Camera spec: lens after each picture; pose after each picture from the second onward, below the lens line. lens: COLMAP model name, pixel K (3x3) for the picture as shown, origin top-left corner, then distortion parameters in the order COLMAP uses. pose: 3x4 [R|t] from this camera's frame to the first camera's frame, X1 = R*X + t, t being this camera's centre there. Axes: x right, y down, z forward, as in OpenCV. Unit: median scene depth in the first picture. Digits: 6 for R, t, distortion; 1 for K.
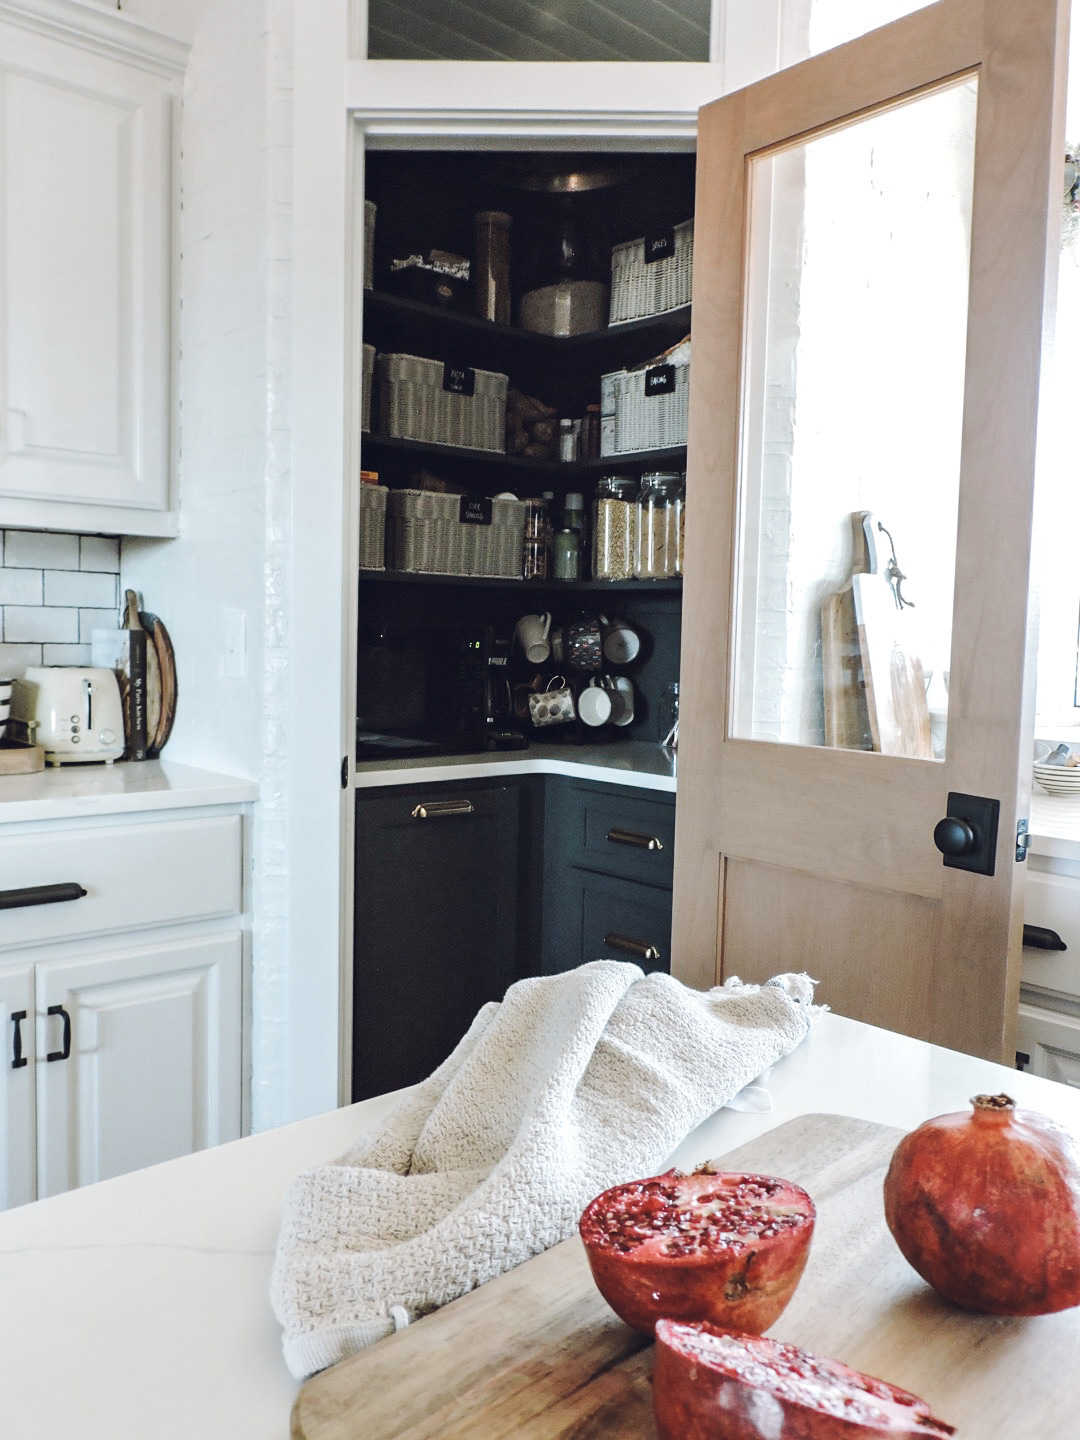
lens RADIAL K [[1140.7, 0, 544.9], [0, 1140.7, 715.6], [0, 0, 1]] dist [-0.016558, 0.002474]
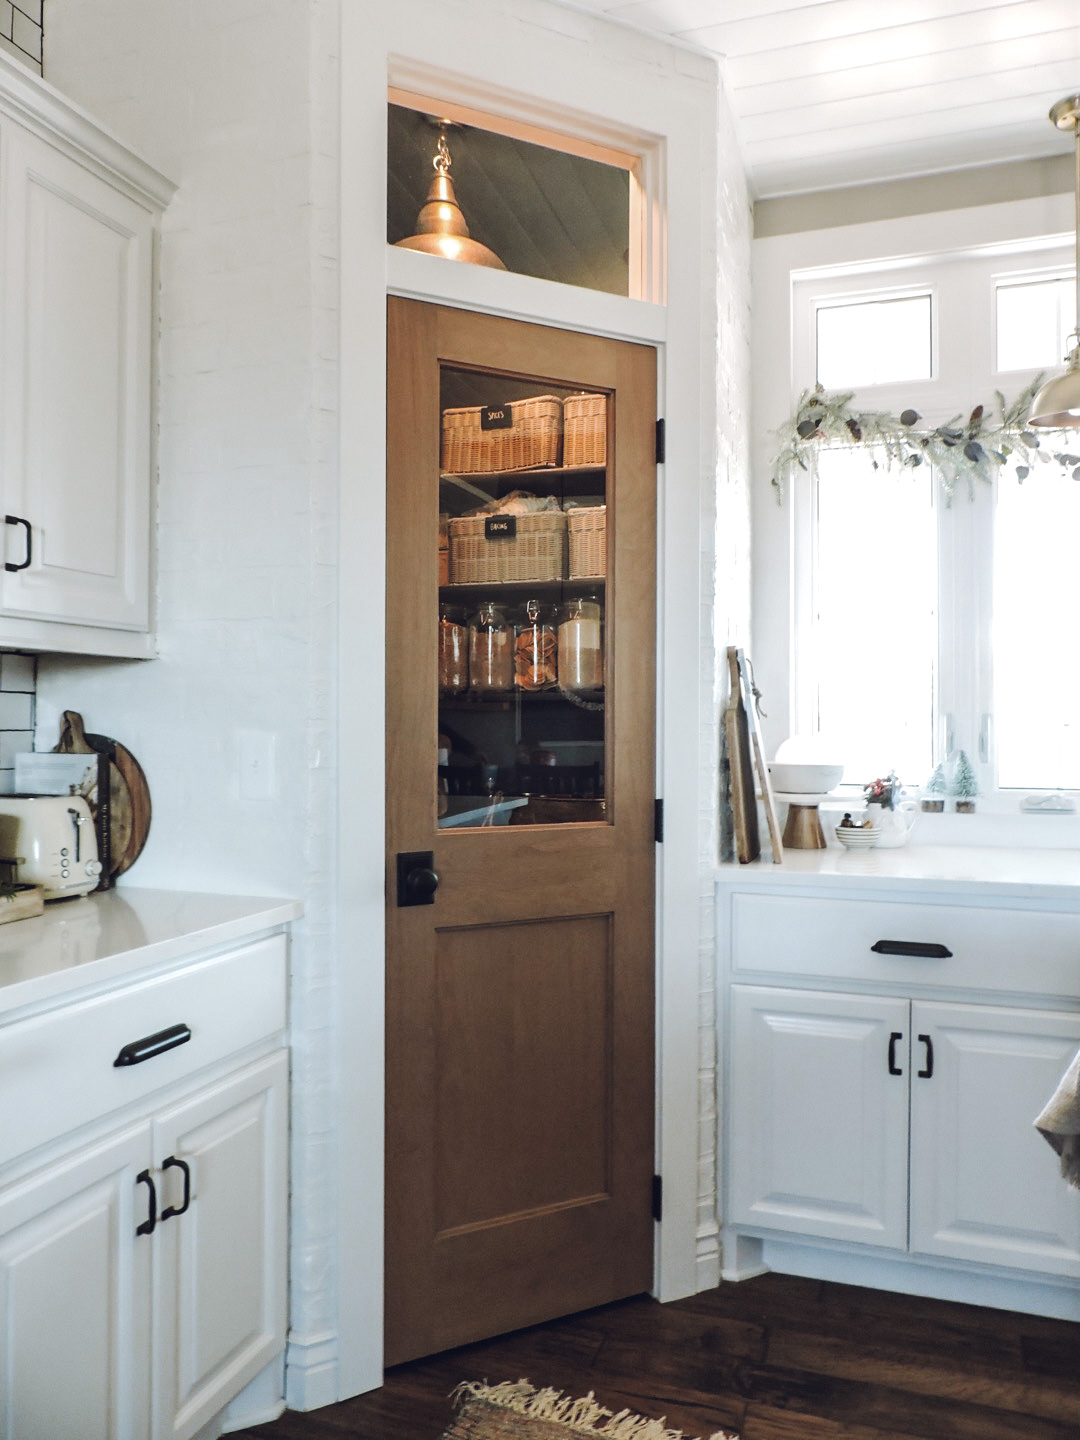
lens RADIAL K [[1025.0, 0, 540.9], [0, 1025.0, 715.1], [0, 0, 1]] dist [-0.019293, 0.001688]
pose [[0.876888, -0.018203, 0.480350, -0.466277], [0.053271, 0.996808, -0.059473, -0.038163], [-0.477733, 0.077739, 0.875058, 0.066904]]
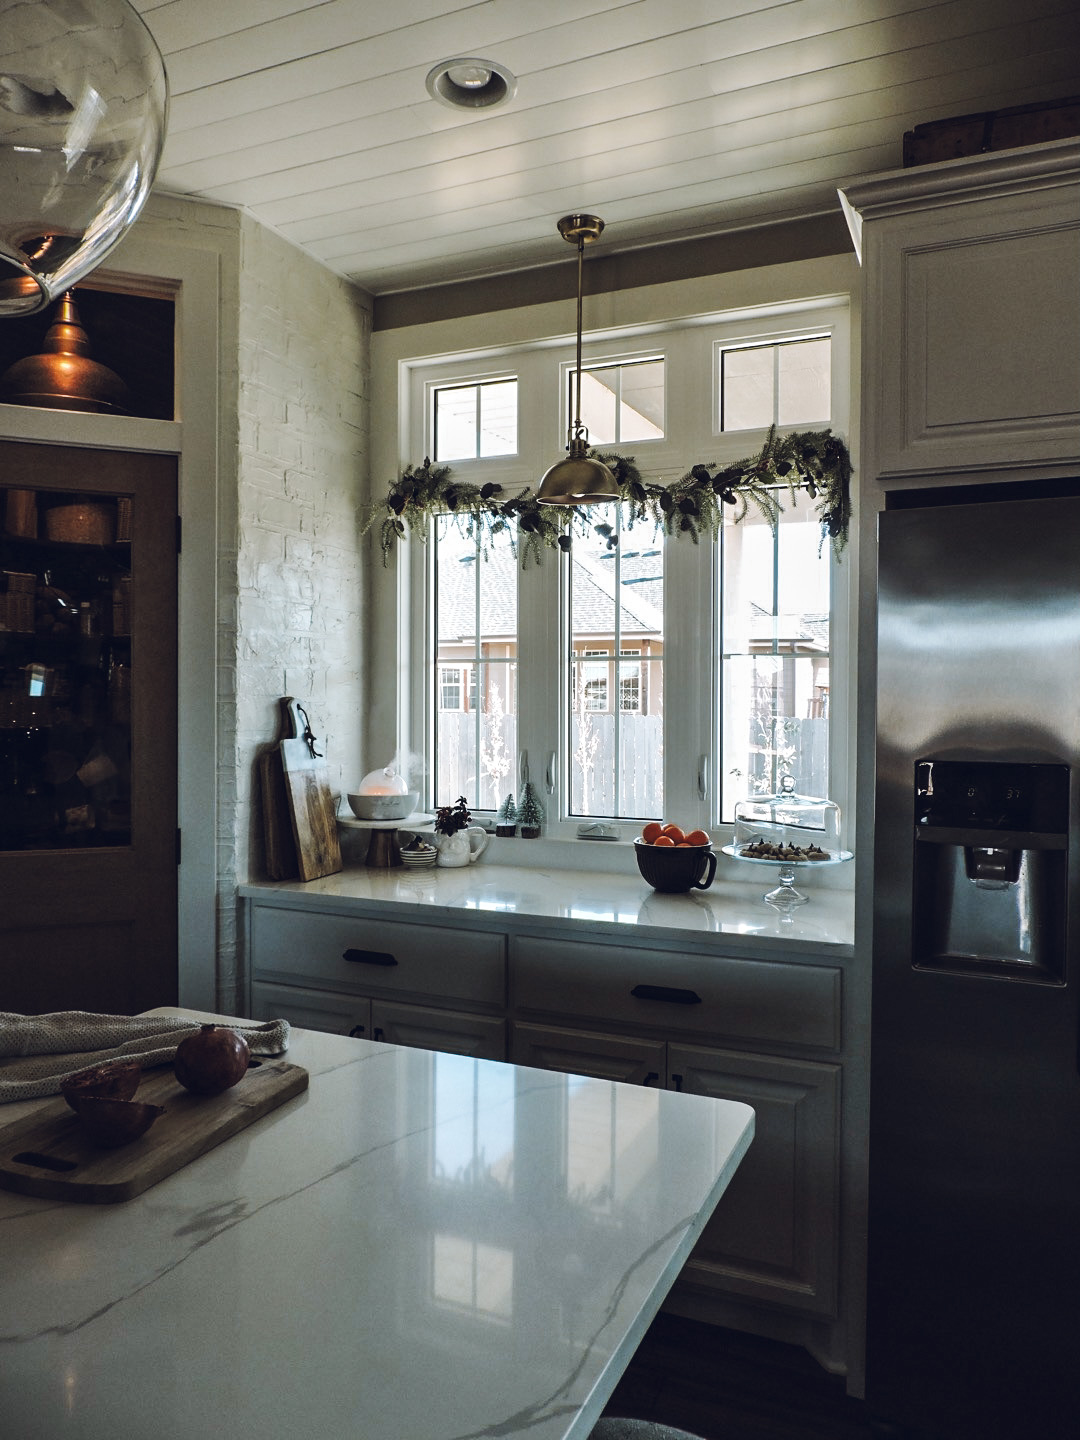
lens RADIAL K [[1025.0, 0, 540.8], [0, 1025.0, 717.1], [0, 0, 1]] dist [-0.019293, 0.001688]
pose [[0.913688, -0.024225, 0.405693, 0.024248], [0.045709, 0.998014, -0.043351, -0.070876], [-0.403837, 0.058153, 0.912981, -0.408000]]
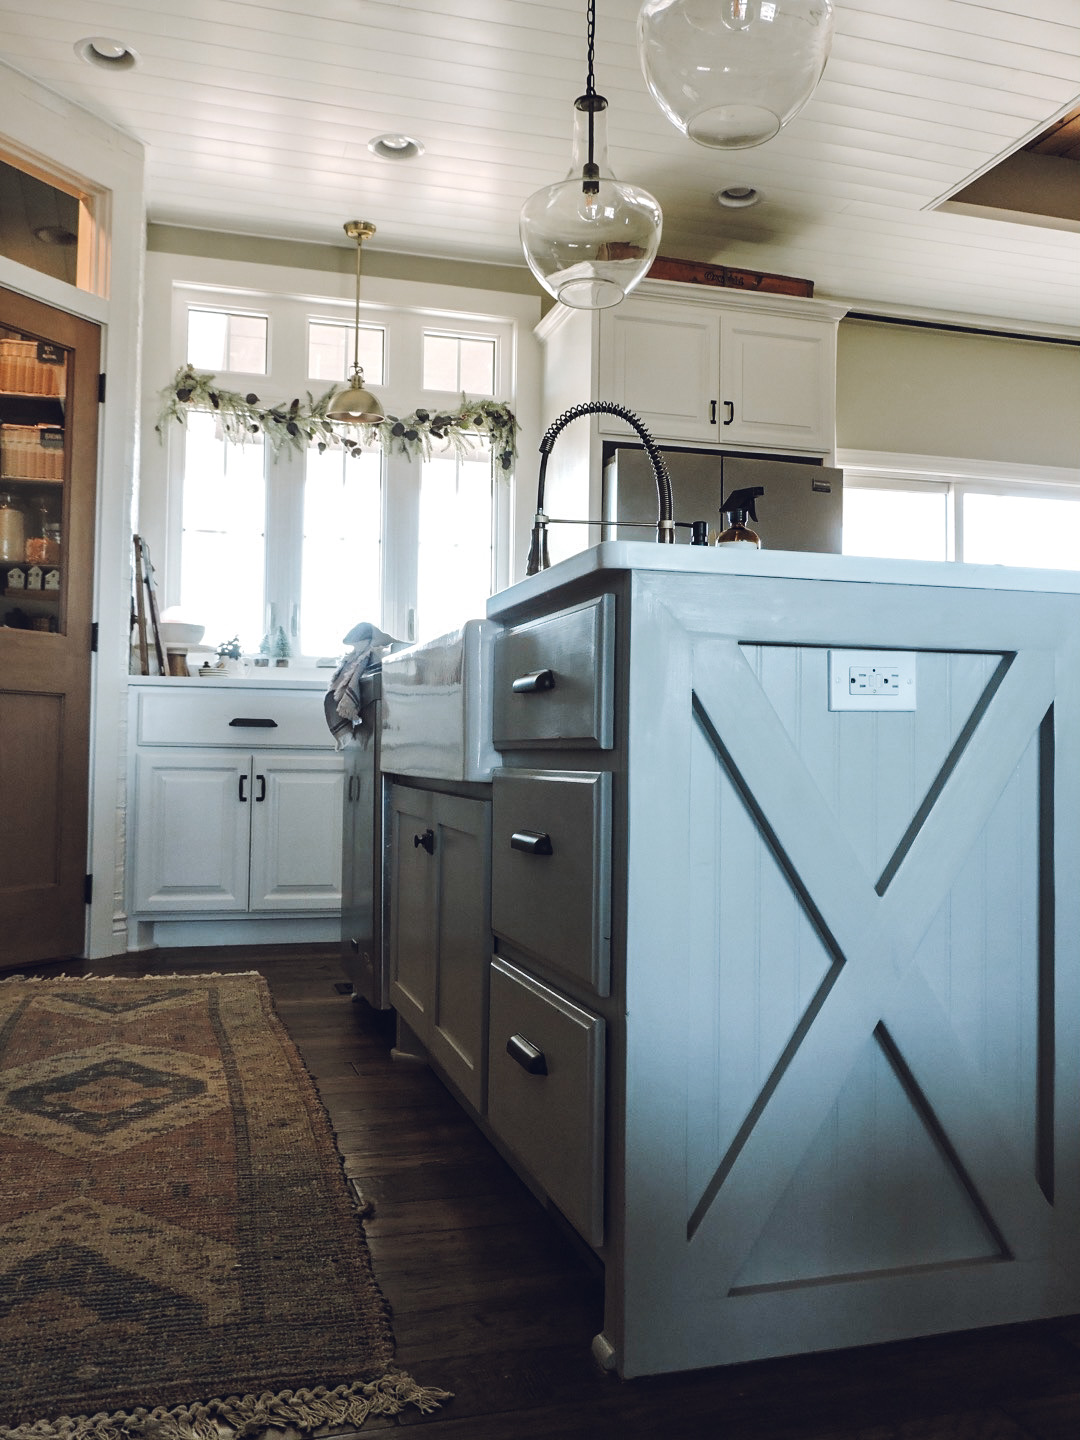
lens RADIAL K [[1250.6, 0, 547.3], [0, 1250.6, 714.0], [0, 0, 1]] dist [-0.011379, -0.000020]
pose [[0.434381, 0.011078, 0.900661, -1.263732], [0.063875, 0.997028, -0.043070, 0.249199], [-0.898461, 0.076239, 0.432383, -0.498221]]
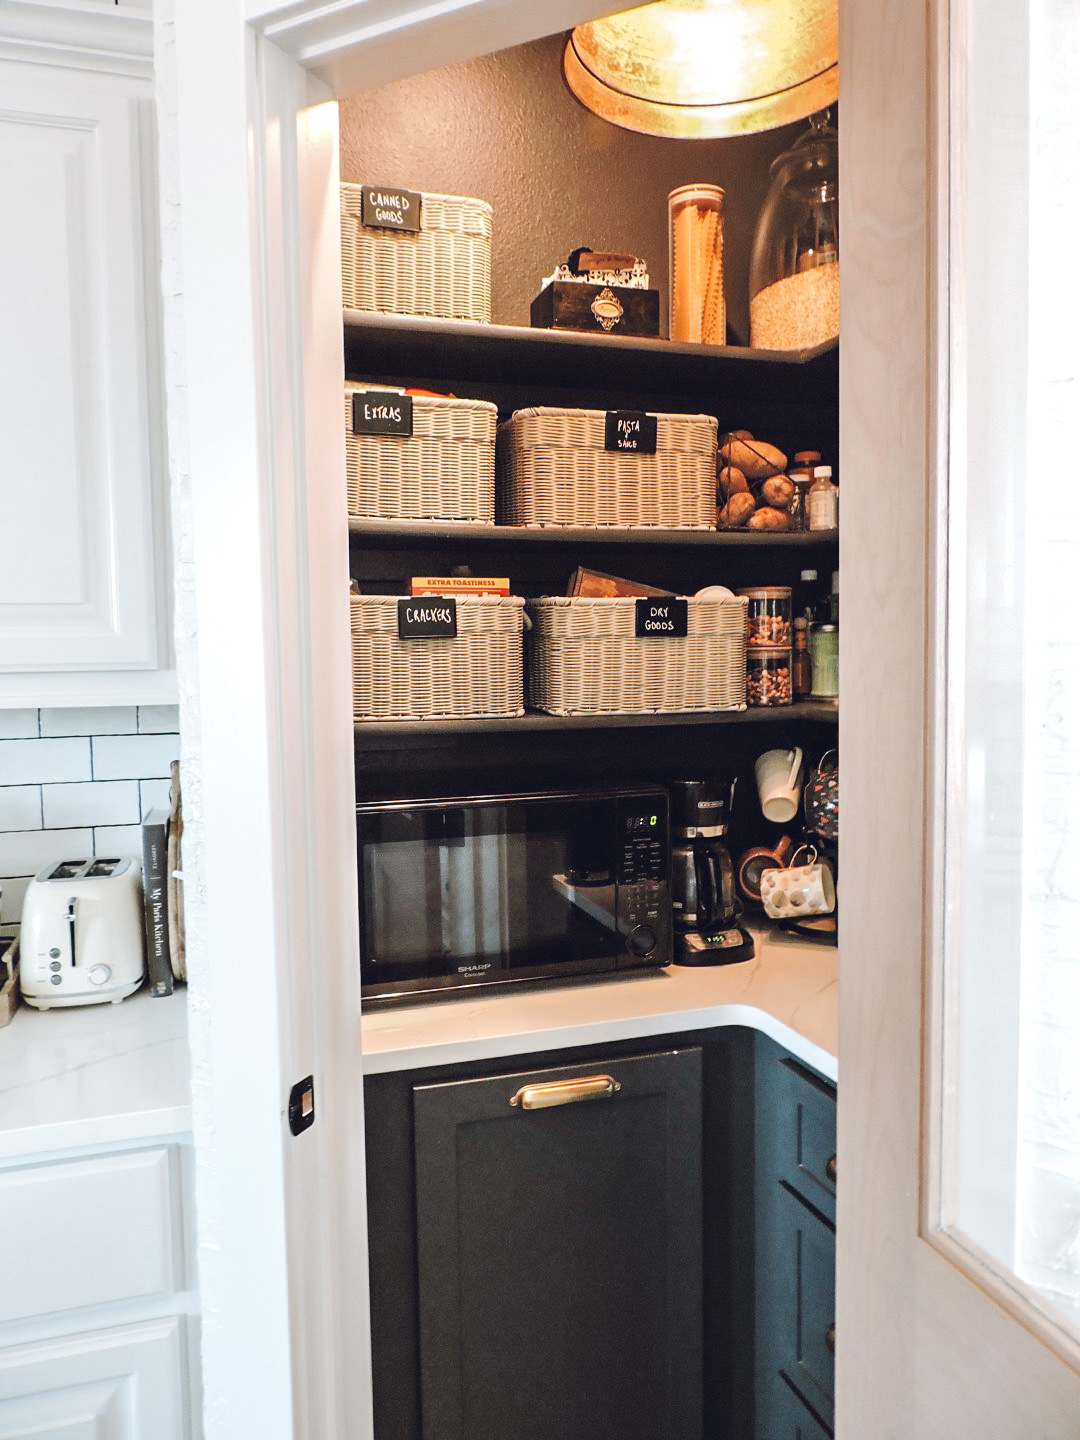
lens RADIAL K [[1025.0, 0, 542.9], [0, 1025.0, 716.4], [0, 0, 1]] dist [-0.019293, 0.001688]
pose [[0.913662, -0.010902, -0.406328, 0.158069], [0.006350, 0.999901, -0.012549, -0.142148], [0.406424, 0.008885, 0.913641, 0.507275]]
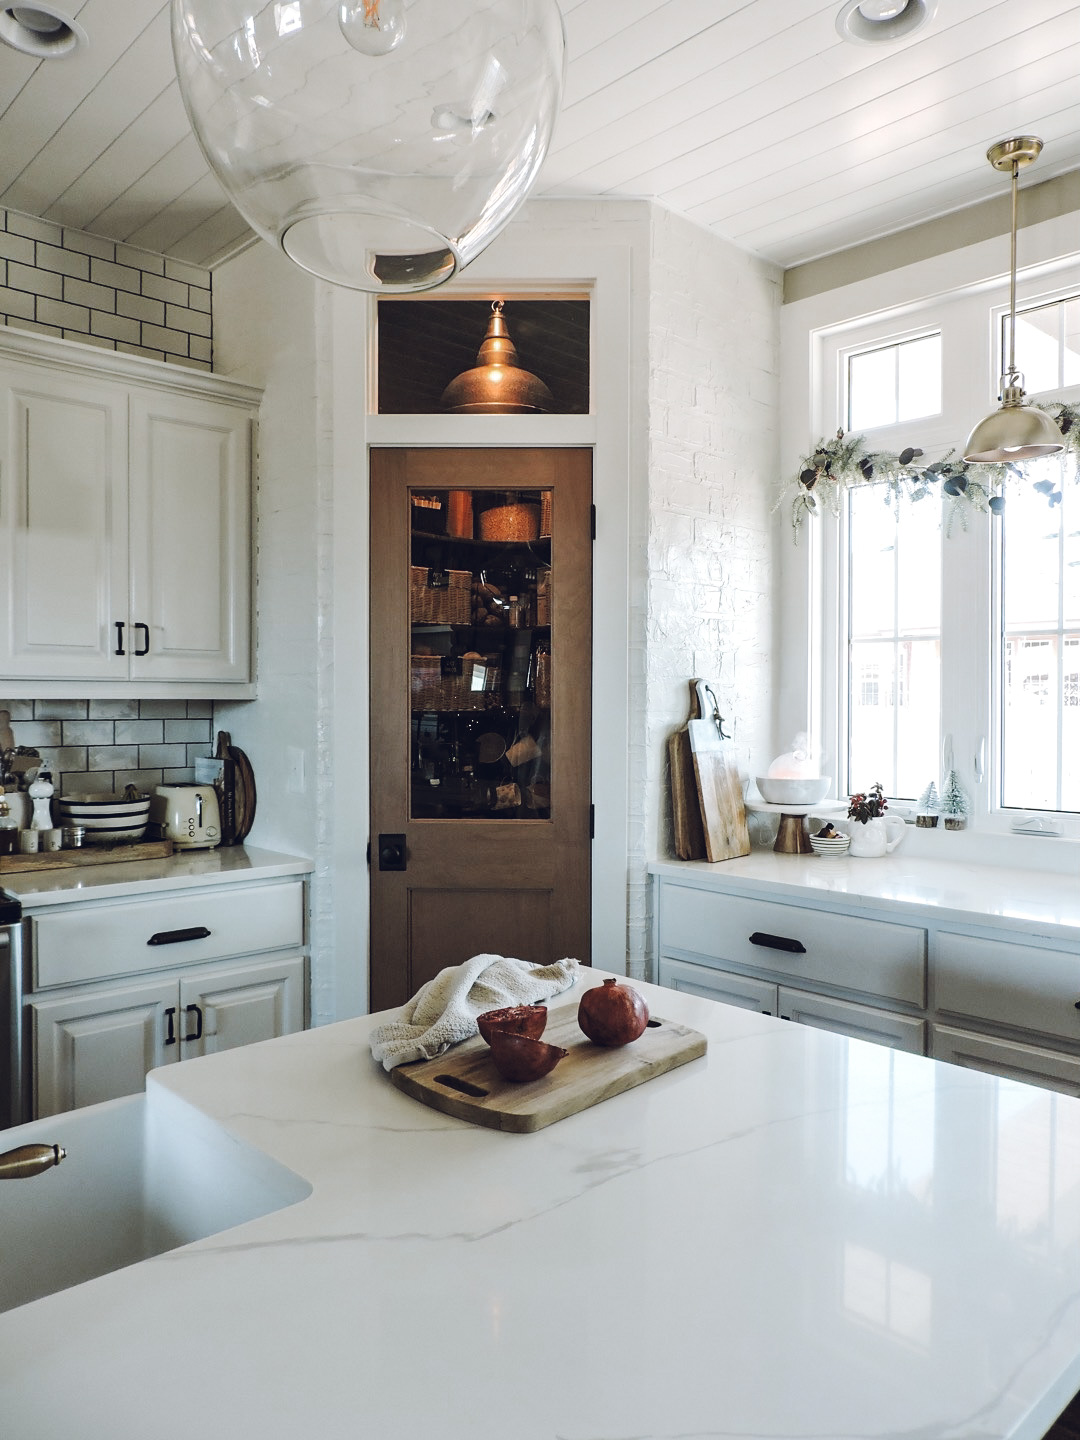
lens RADIAL K [[1025.0, 0, 542.6], [0, 1025.0, 714.2], [0, 0, 1]] dist [-0.019293, 0.001688]
pose [[0.999560, -0.021090, 0.020869, 0.034634], [0.022271, 0.998063, -0.058080, -0.049115], [-0.019604, 0.058519, 0.998094, -0.390737]]
